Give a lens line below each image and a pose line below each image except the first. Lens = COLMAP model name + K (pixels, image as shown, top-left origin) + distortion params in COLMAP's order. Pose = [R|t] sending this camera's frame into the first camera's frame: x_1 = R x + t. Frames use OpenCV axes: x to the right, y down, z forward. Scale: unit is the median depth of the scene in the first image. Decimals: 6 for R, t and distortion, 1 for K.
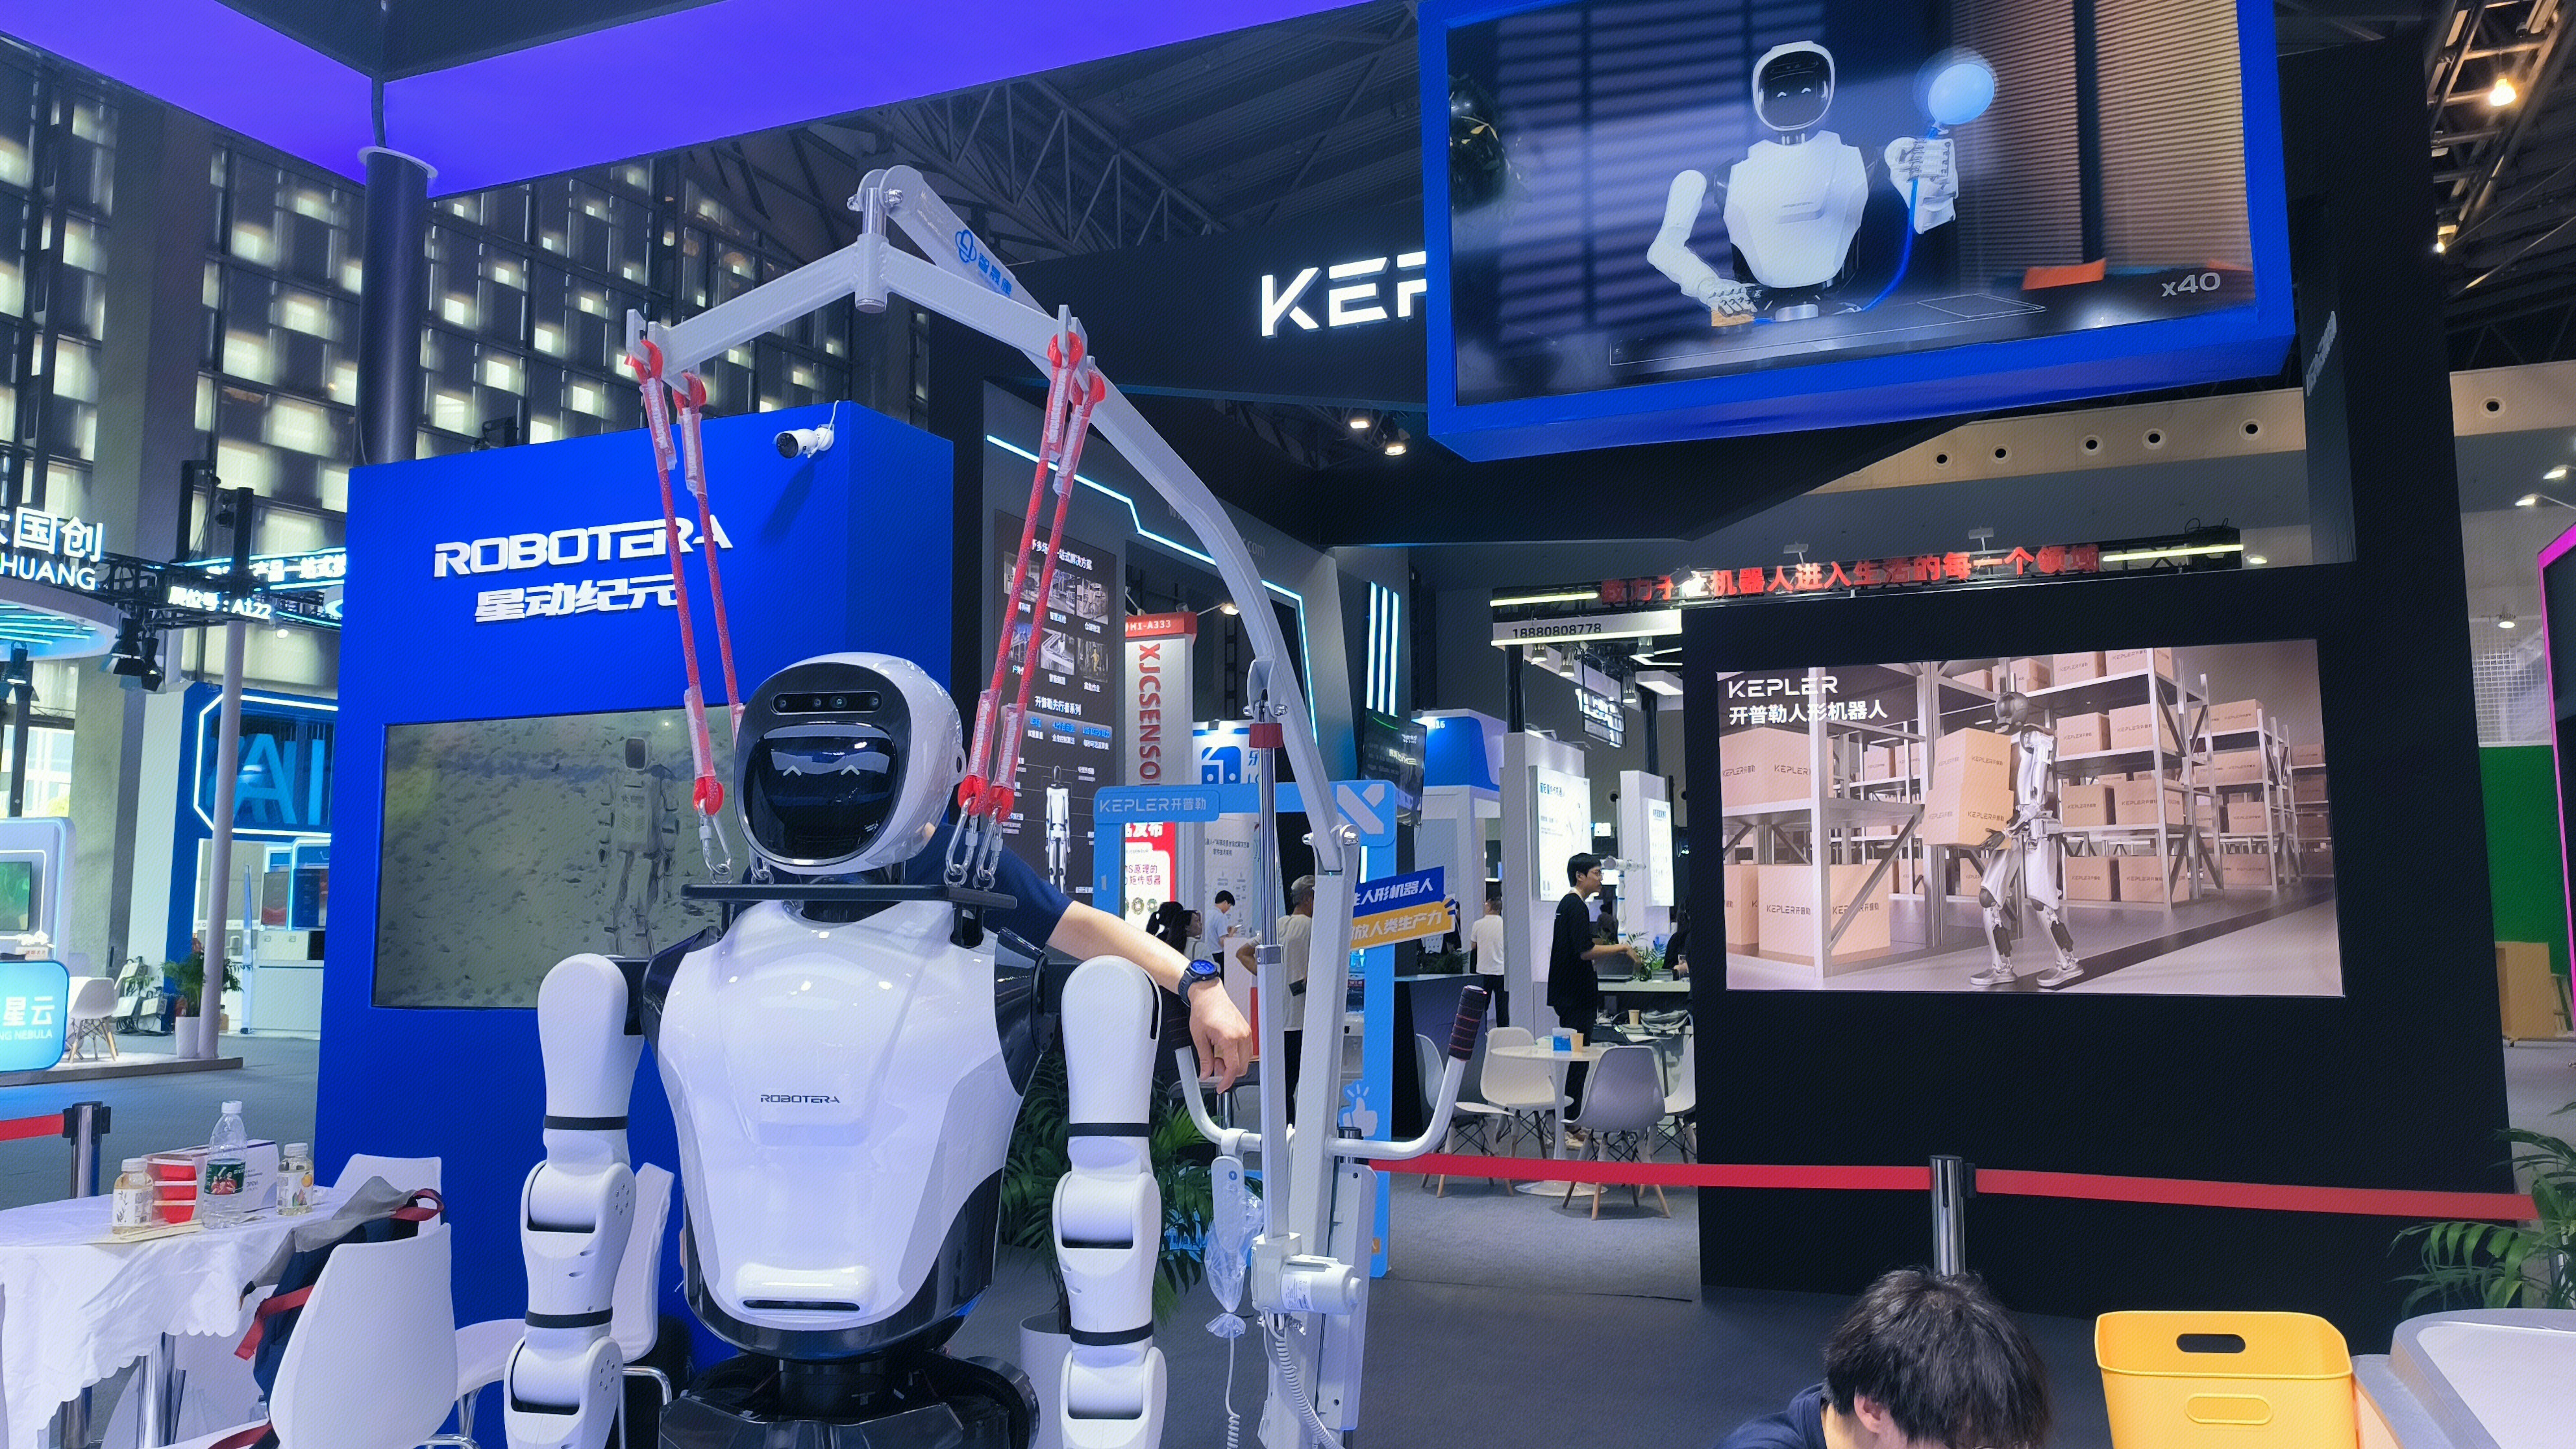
lens RADIAL K [[1866.6, 0, 1270.0], [0, 1866.6, 716.6], [0, 0, 1]] dist [0.044971, -0.066891]
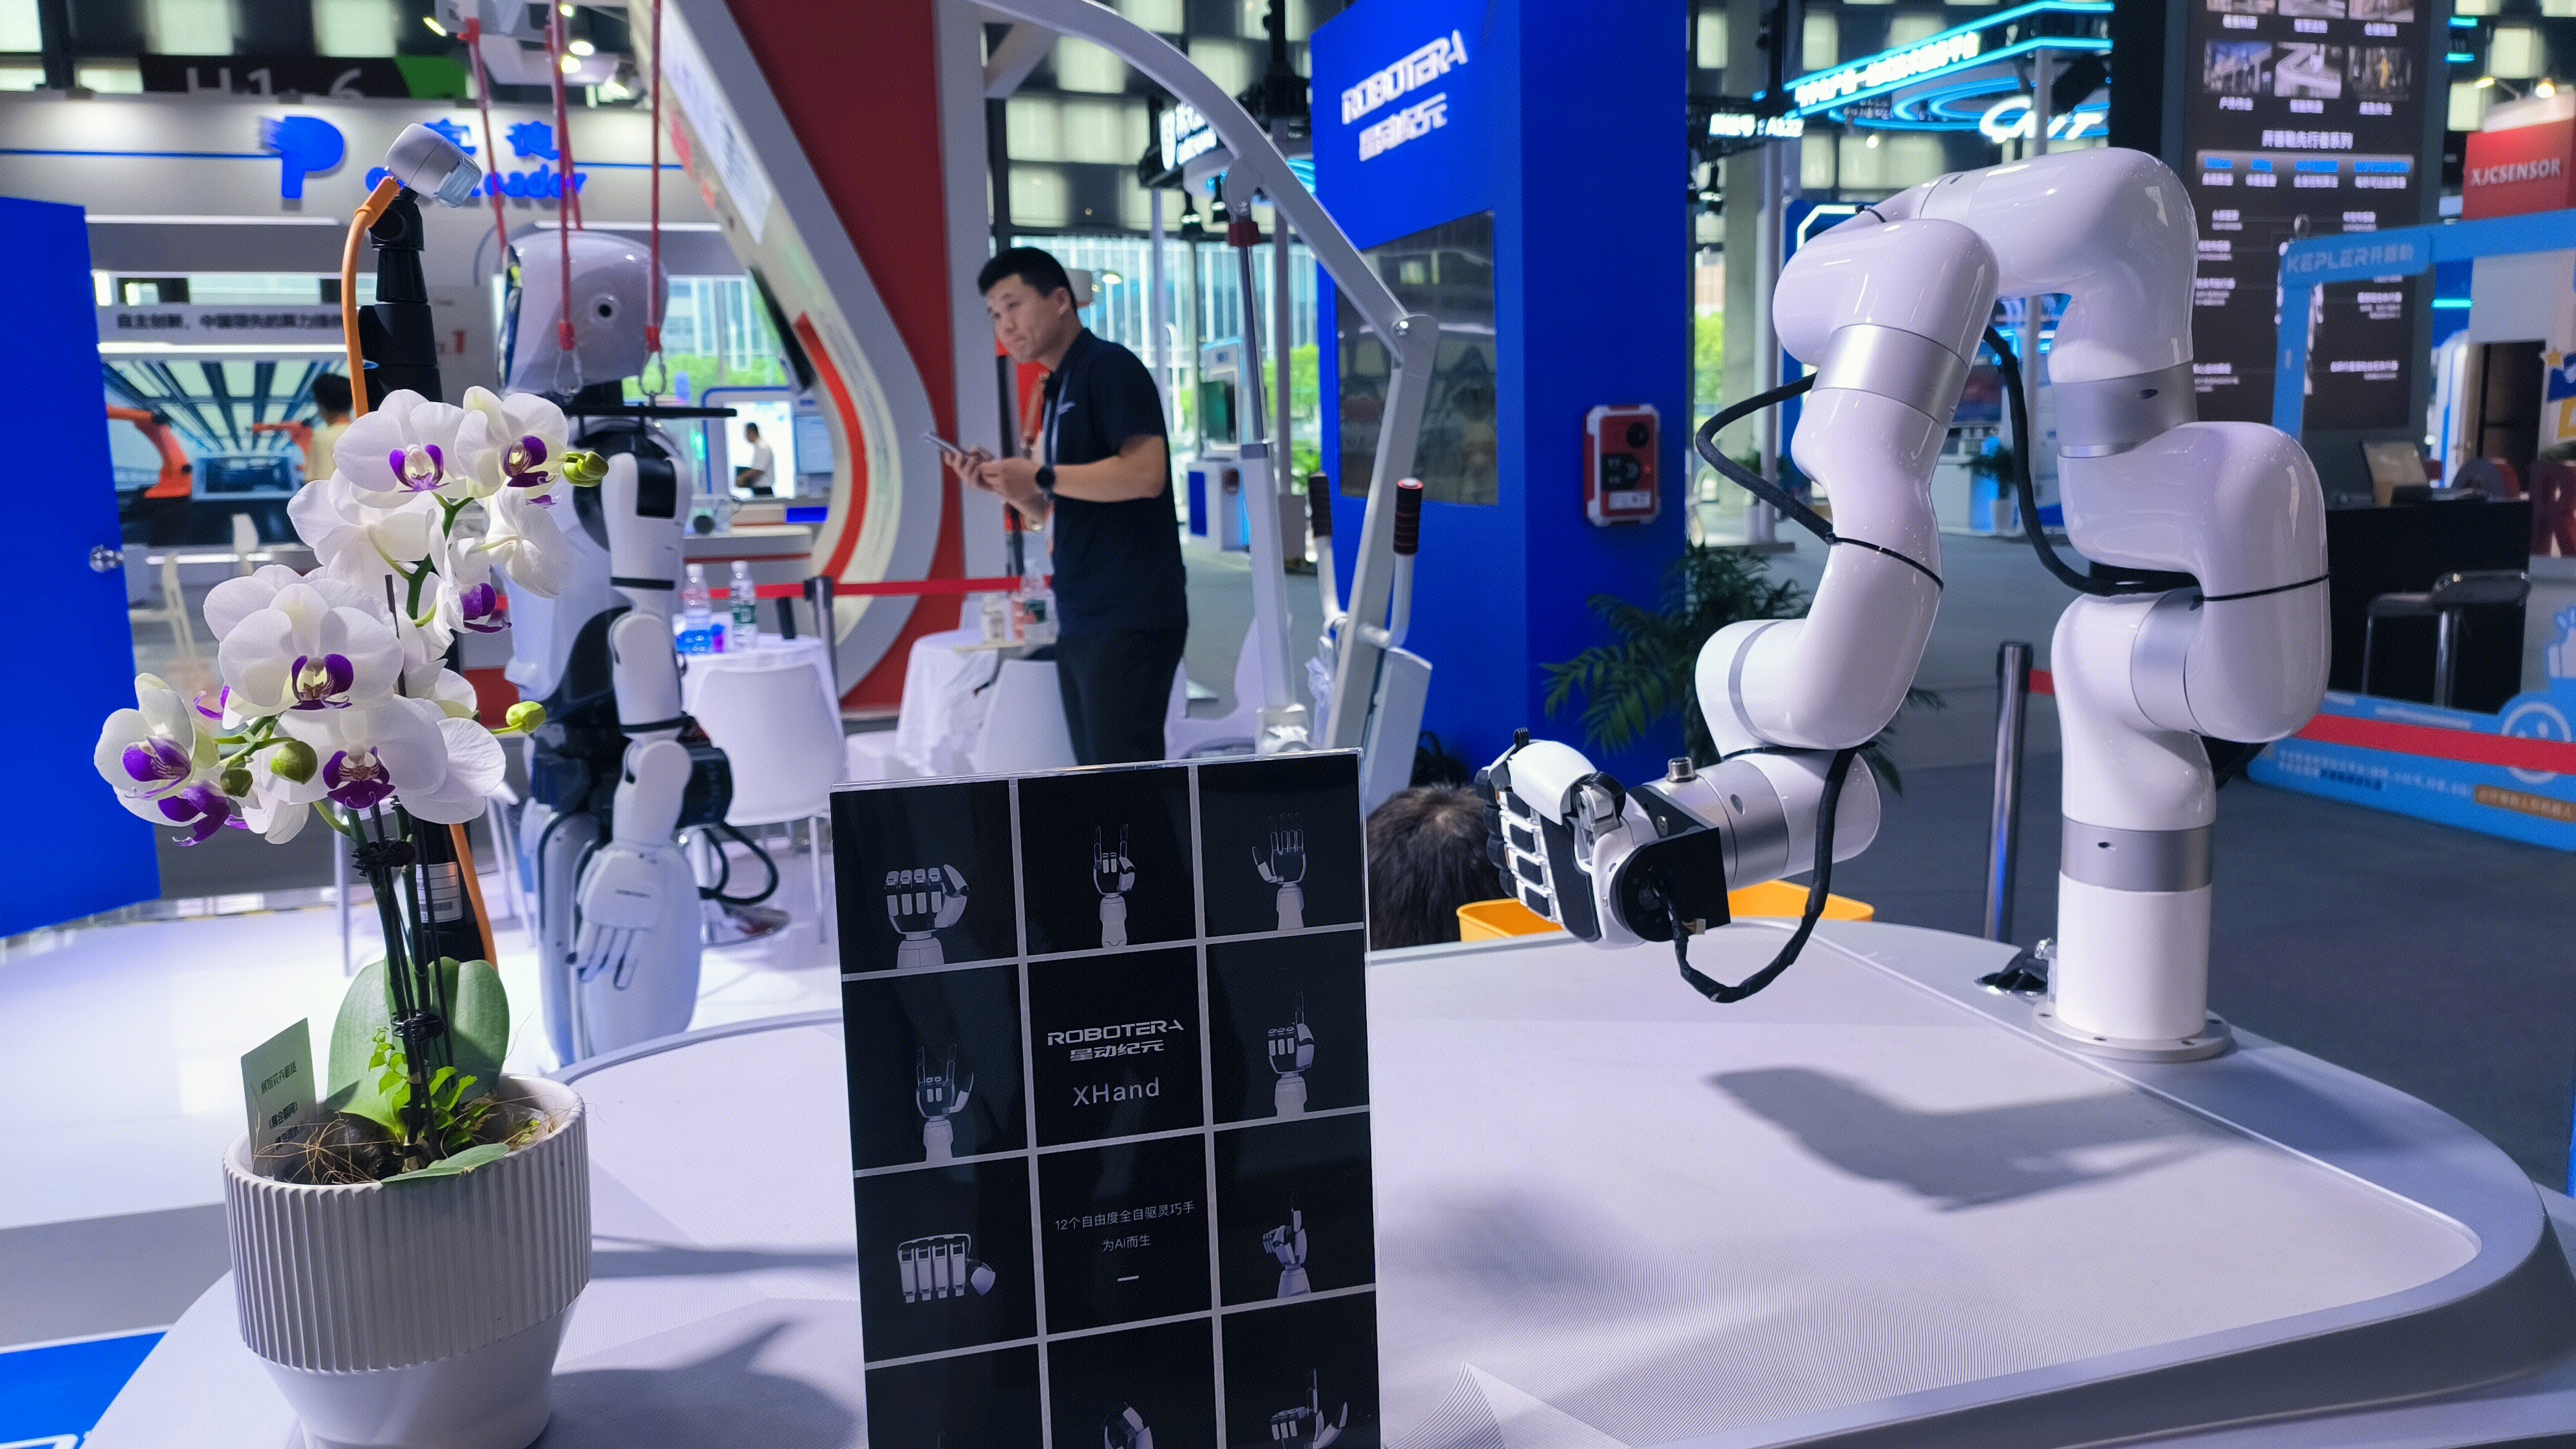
lens RADIAL K [[1866.6, 0, 1270.0], [0, 1866.6, 716.6], [0, 0, 1]] dist [0.044971, -0.066891]
pose [[0.642069, 0.102261, -0.759796, 0.327349], [0.102392, 0.970747, 0.217180, 0.018679], [0.759779, -0.217241, 0.612816, 0.135044]]
